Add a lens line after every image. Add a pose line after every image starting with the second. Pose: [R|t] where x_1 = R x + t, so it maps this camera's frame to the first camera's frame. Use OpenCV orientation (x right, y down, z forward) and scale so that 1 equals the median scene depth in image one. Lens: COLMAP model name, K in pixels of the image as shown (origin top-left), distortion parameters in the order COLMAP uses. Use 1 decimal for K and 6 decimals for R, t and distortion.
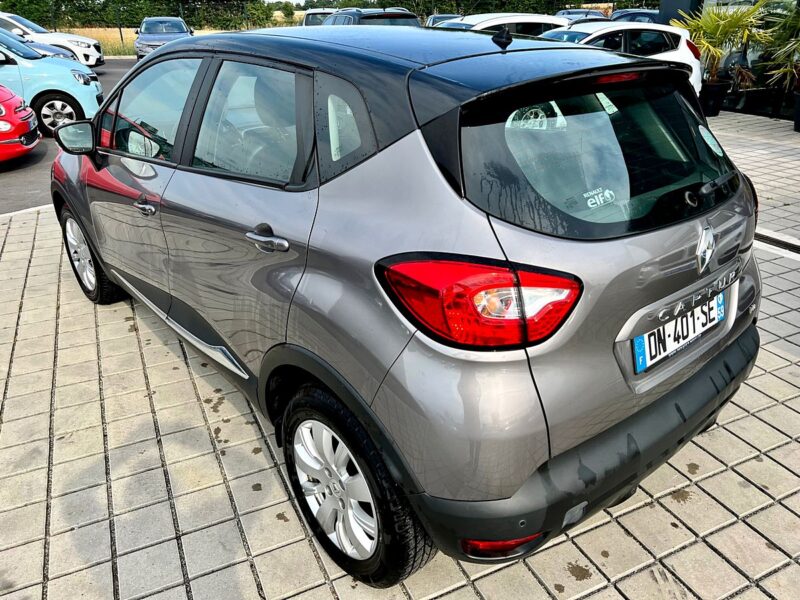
lens RADIAL K [[601.3, 0, 398.6], [0, 601.3, 303.4], [0, 0, 1]] dist [0.078229, -0.096746]
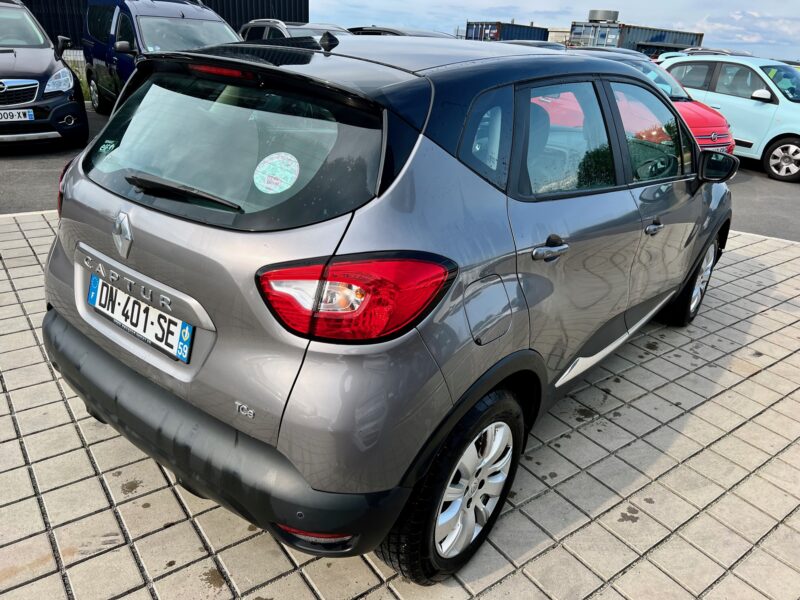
lens RADIAL K [[601.3, 0, 398.6], [0, 601.3, 303.4], [0, 0, 1]] dist [0.078229, -0.096746]
pose [[0.183654, 0.412116, -0.892430, 1.160764], [-0.479278, 0.830189, 0.284742, -0.377802], [0.858233, 0.375428, 0.349986, 0.824659]]
